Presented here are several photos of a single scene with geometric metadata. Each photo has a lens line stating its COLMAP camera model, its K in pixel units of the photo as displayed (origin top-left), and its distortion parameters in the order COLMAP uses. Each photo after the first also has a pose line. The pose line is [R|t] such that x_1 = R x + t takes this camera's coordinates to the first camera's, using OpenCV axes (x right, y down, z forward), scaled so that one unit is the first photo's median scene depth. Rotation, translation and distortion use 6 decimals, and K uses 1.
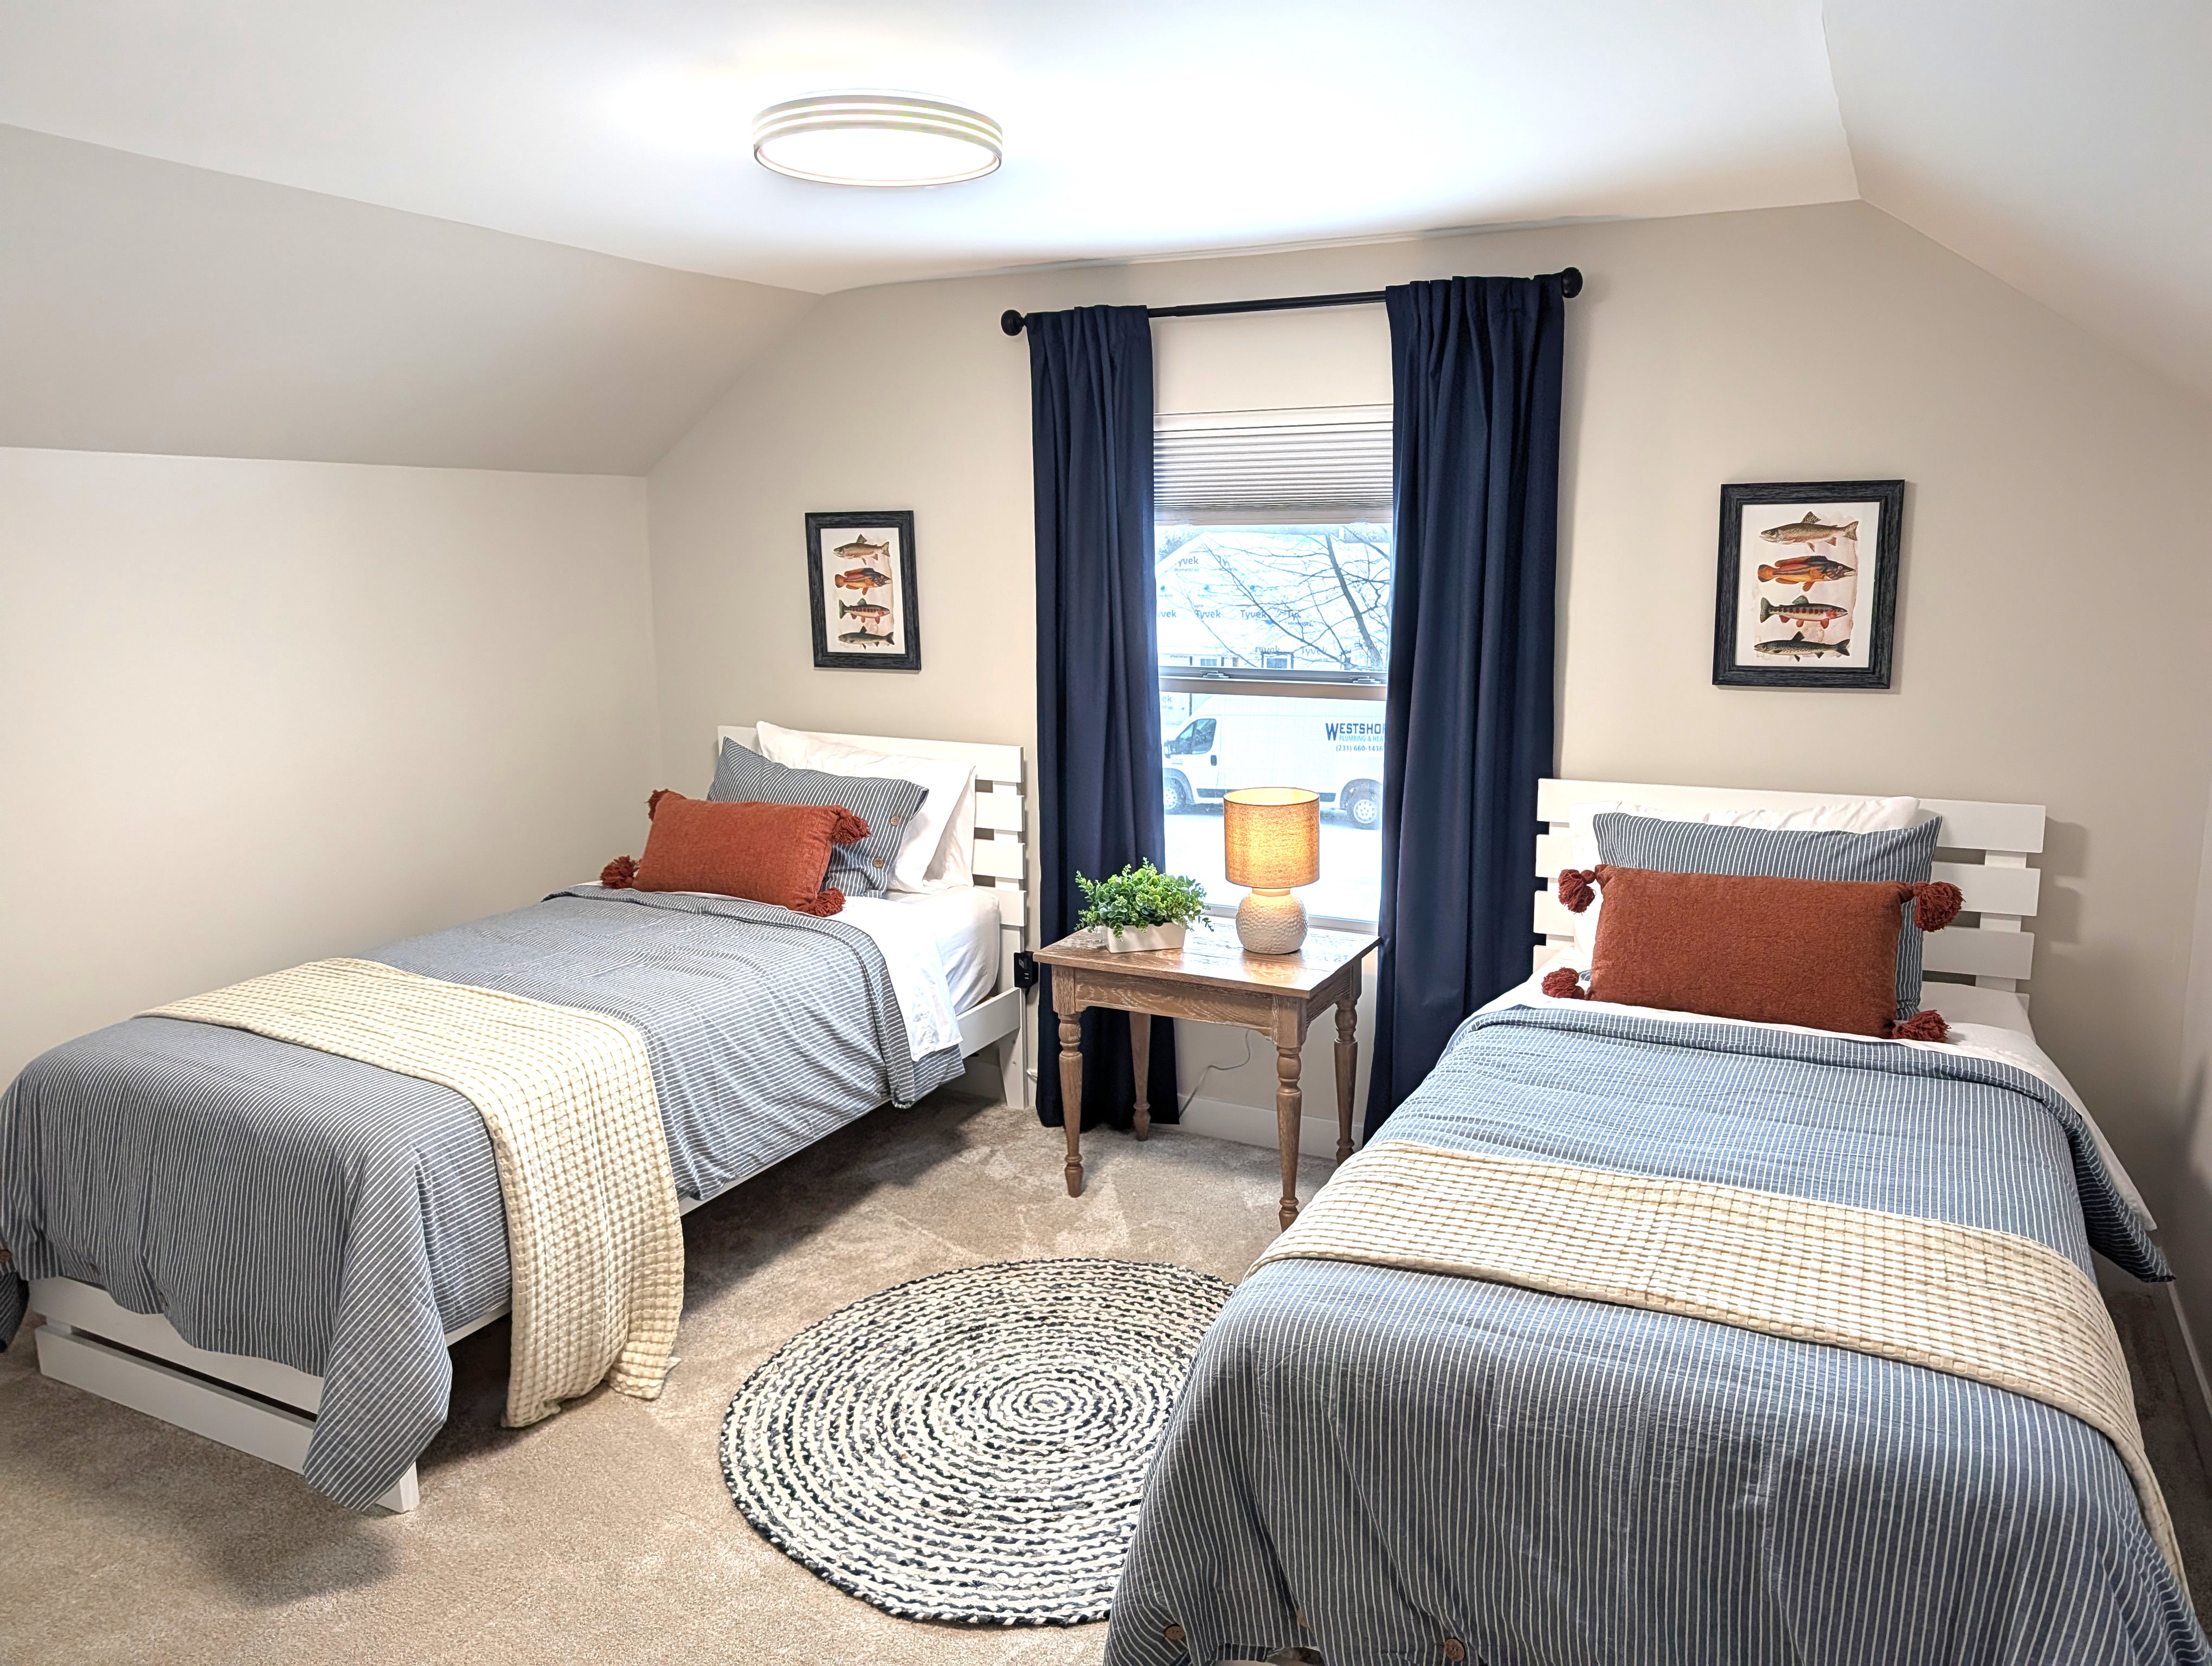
lens RADIAL K [[1592.7, 0, 1106.0], [0, 1592.7, 833.0], [0, 0, 1]] dist [0.008048, -0.002652]
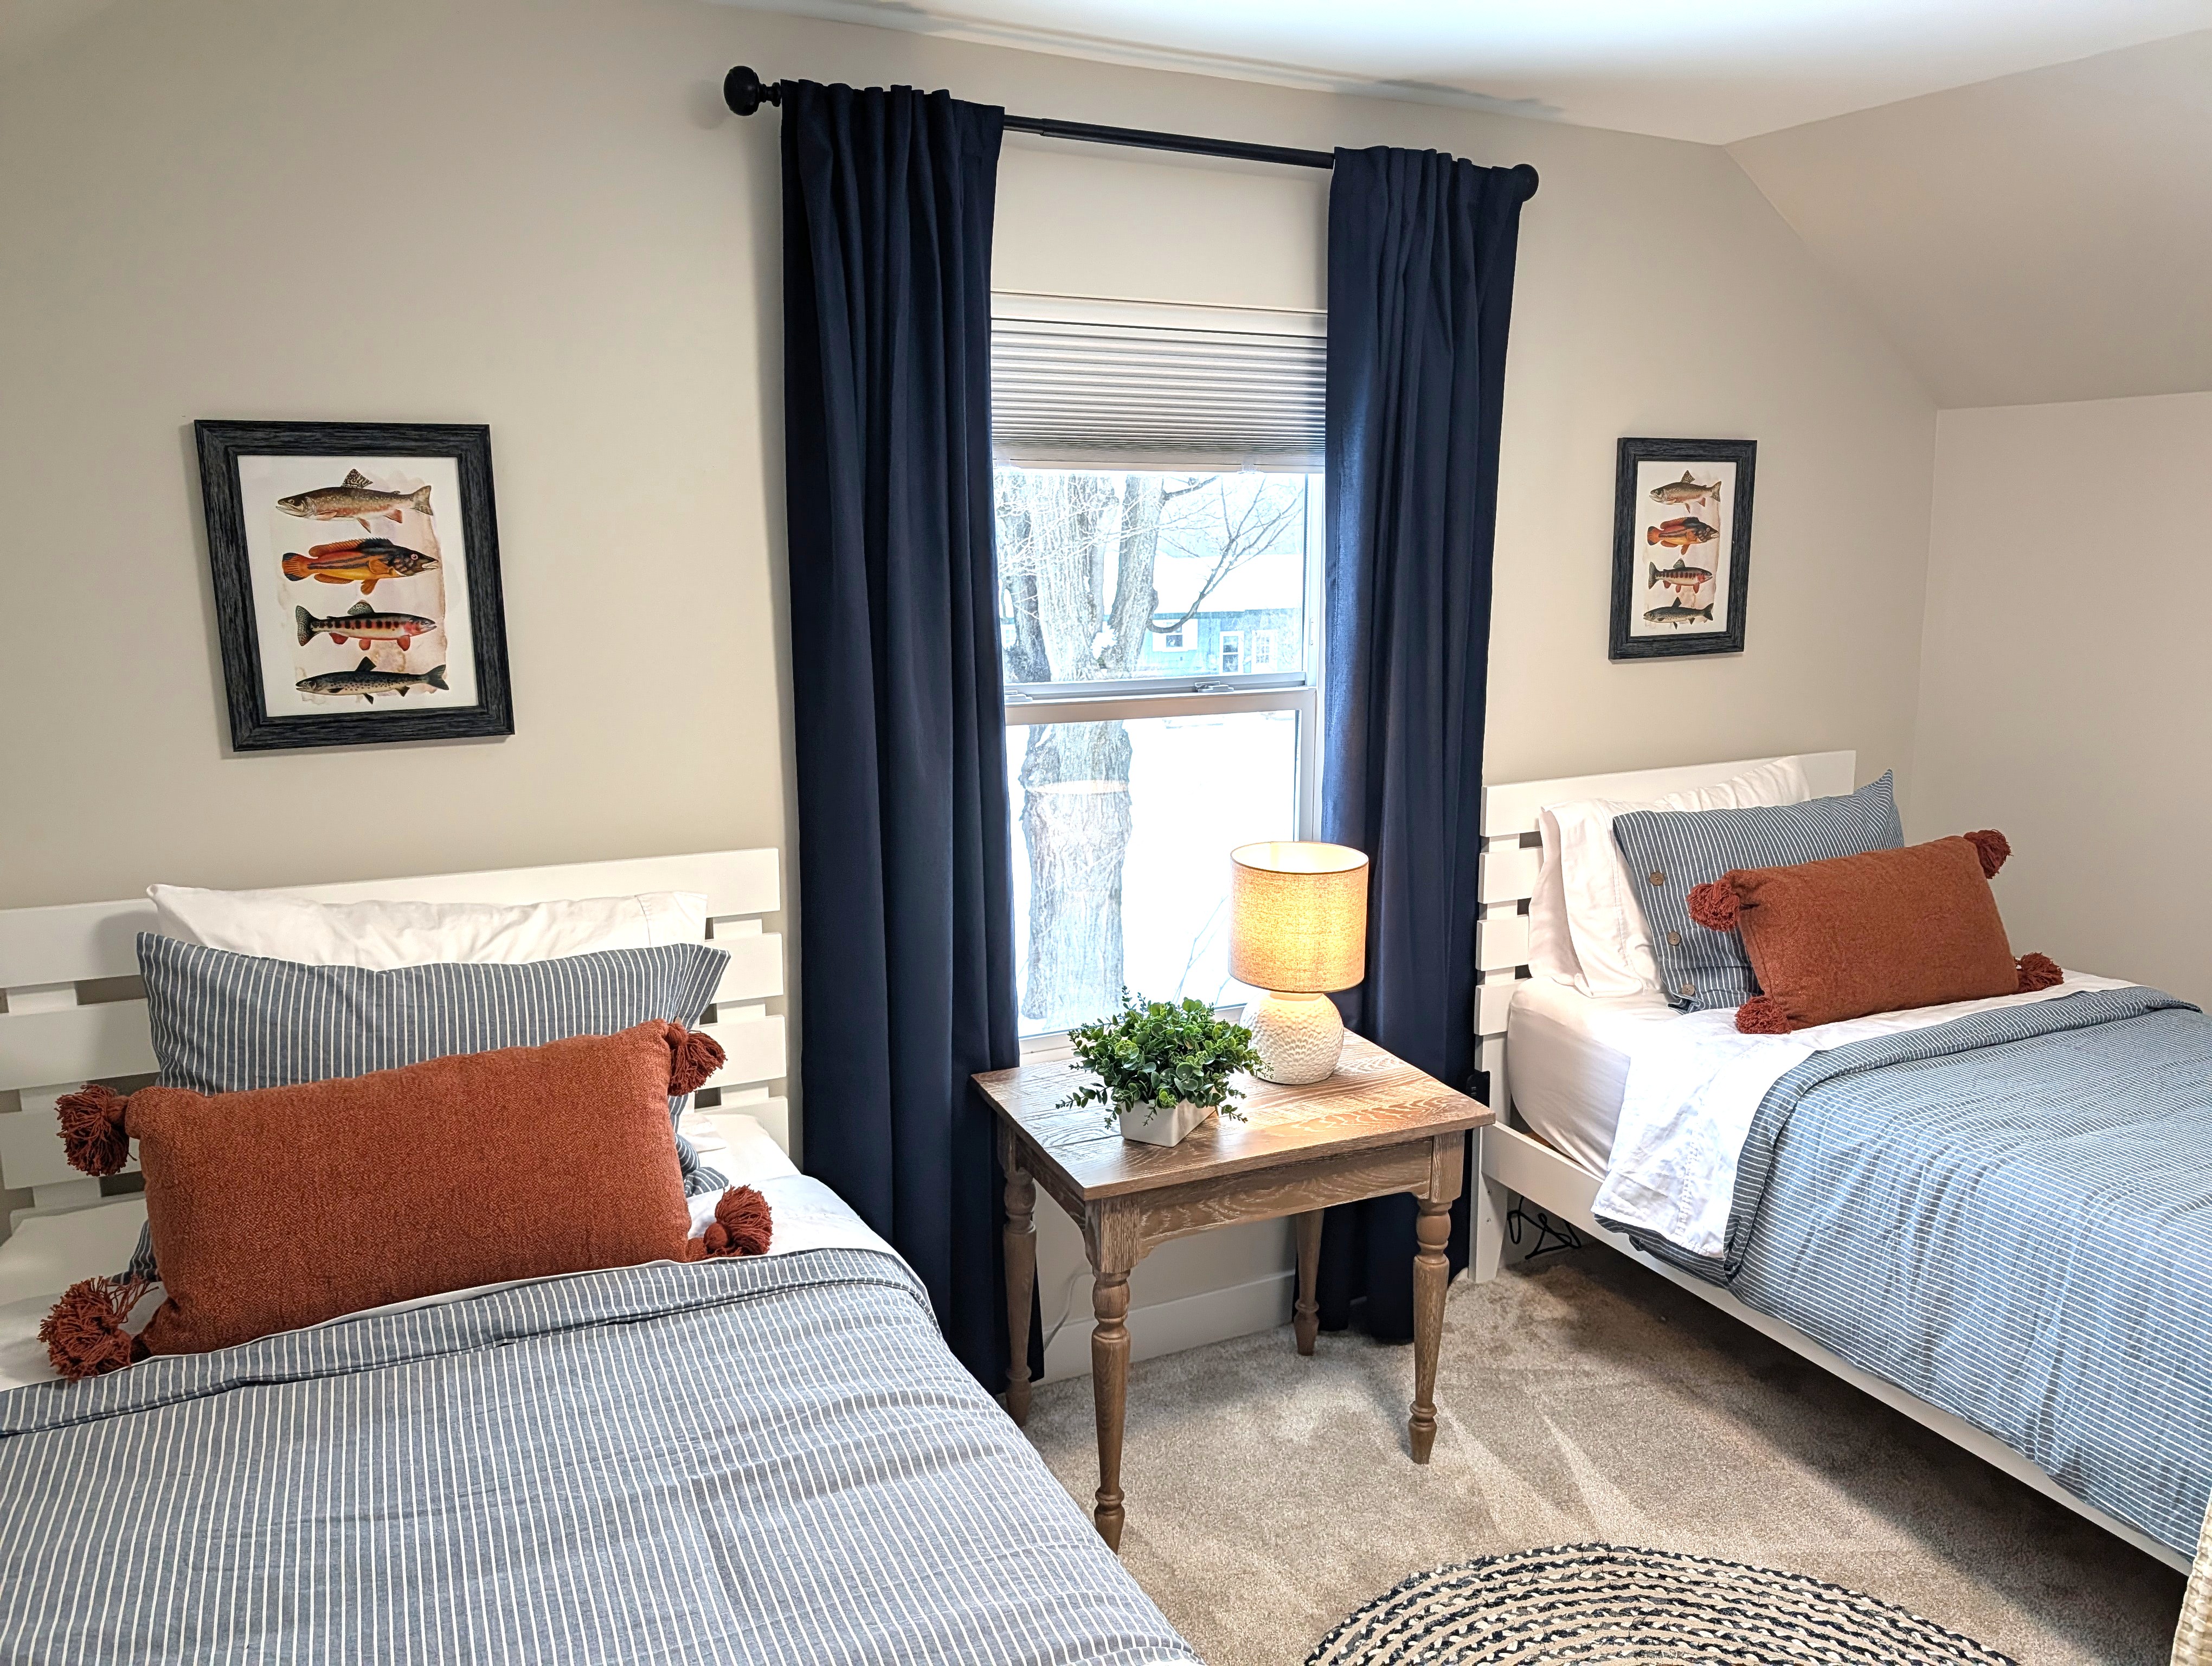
lens RADIAL K [[1613.0, 0, 1110.7], [0, 1613.0, 812.4], [0, 0, 1]] dist [0.003609, -0.004578]
pose [[0.608868, -0.128894, 0.782730, -0.481063], [0.146920, 0.987963, 0.048405, -0.086334], [-0.779547, 0.085527, 0.620476, 0.611147]]
